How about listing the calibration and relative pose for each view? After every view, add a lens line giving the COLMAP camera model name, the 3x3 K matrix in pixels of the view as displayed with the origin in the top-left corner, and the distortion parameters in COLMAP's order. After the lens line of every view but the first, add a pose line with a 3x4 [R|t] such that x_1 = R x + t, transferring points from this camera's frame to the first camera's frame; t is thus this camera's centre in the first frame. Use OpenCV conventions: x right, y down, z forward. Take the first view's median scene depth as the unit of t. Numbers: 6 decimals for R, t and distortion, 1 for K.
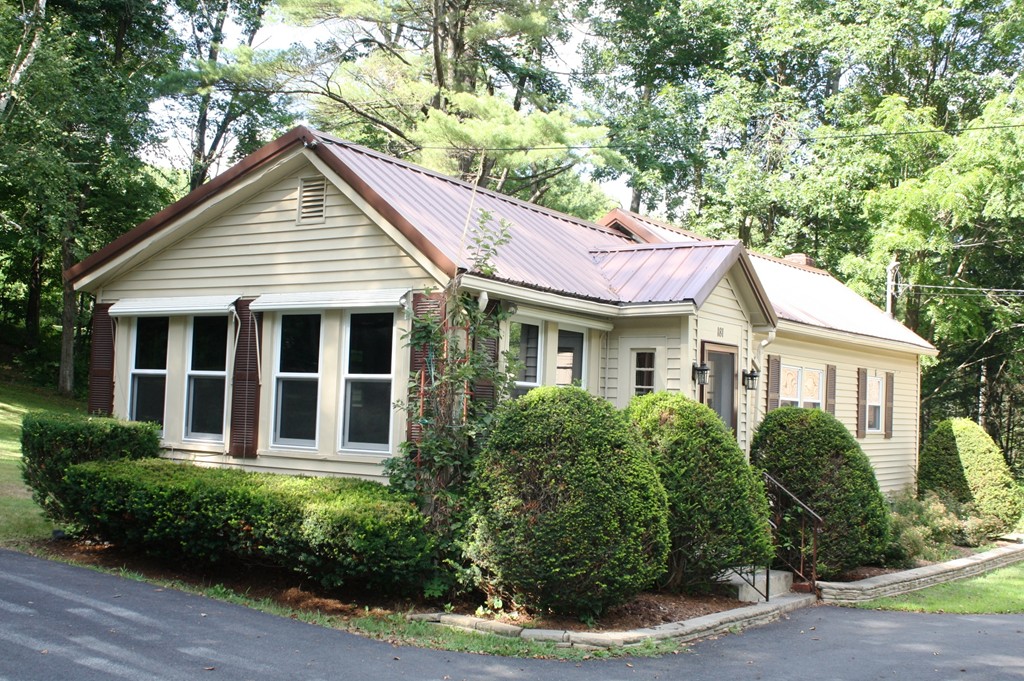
lens RADIAL K [[1120.1, 0, 530.9], [0, 1120.1, 358.3], [0, 0, 1]] dist [-0.110668, 0.165183]
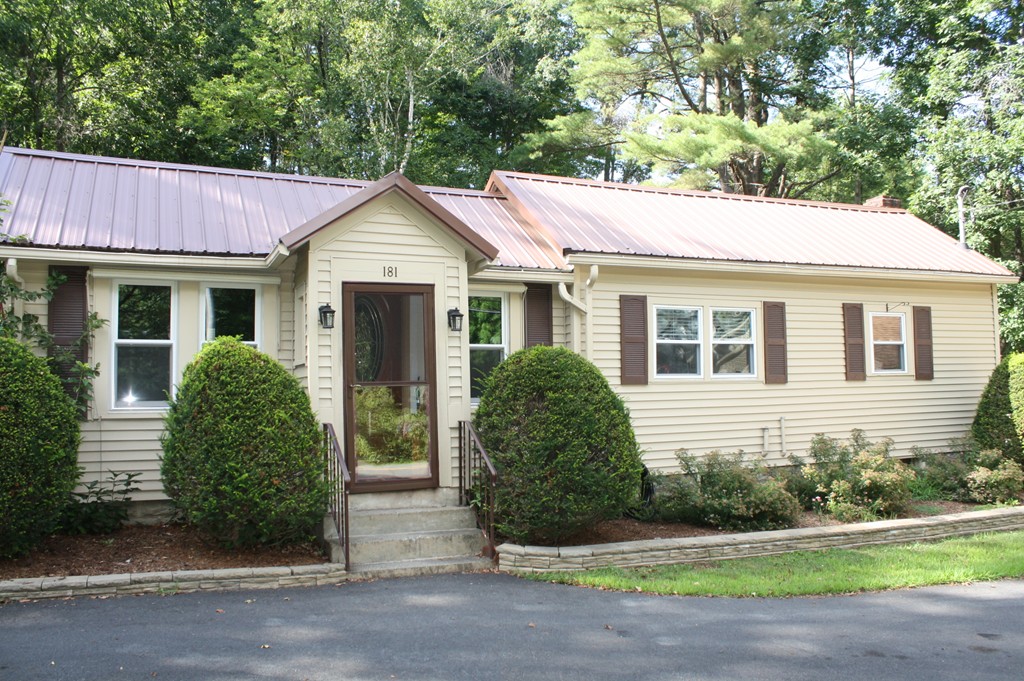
lens RADIAL K [[799.6, 0, 495.6], [0, 799.6, 339.5], [0, 0, 1]] dist [-0.159894, 0.139796]
pose [[0.854746, -0.052171, -0.516418, 0.576568], [0.055775, 0.998407, -0.008549, 0.041648], [0.516041, -0.021496, 0.856294, 0.447502]]
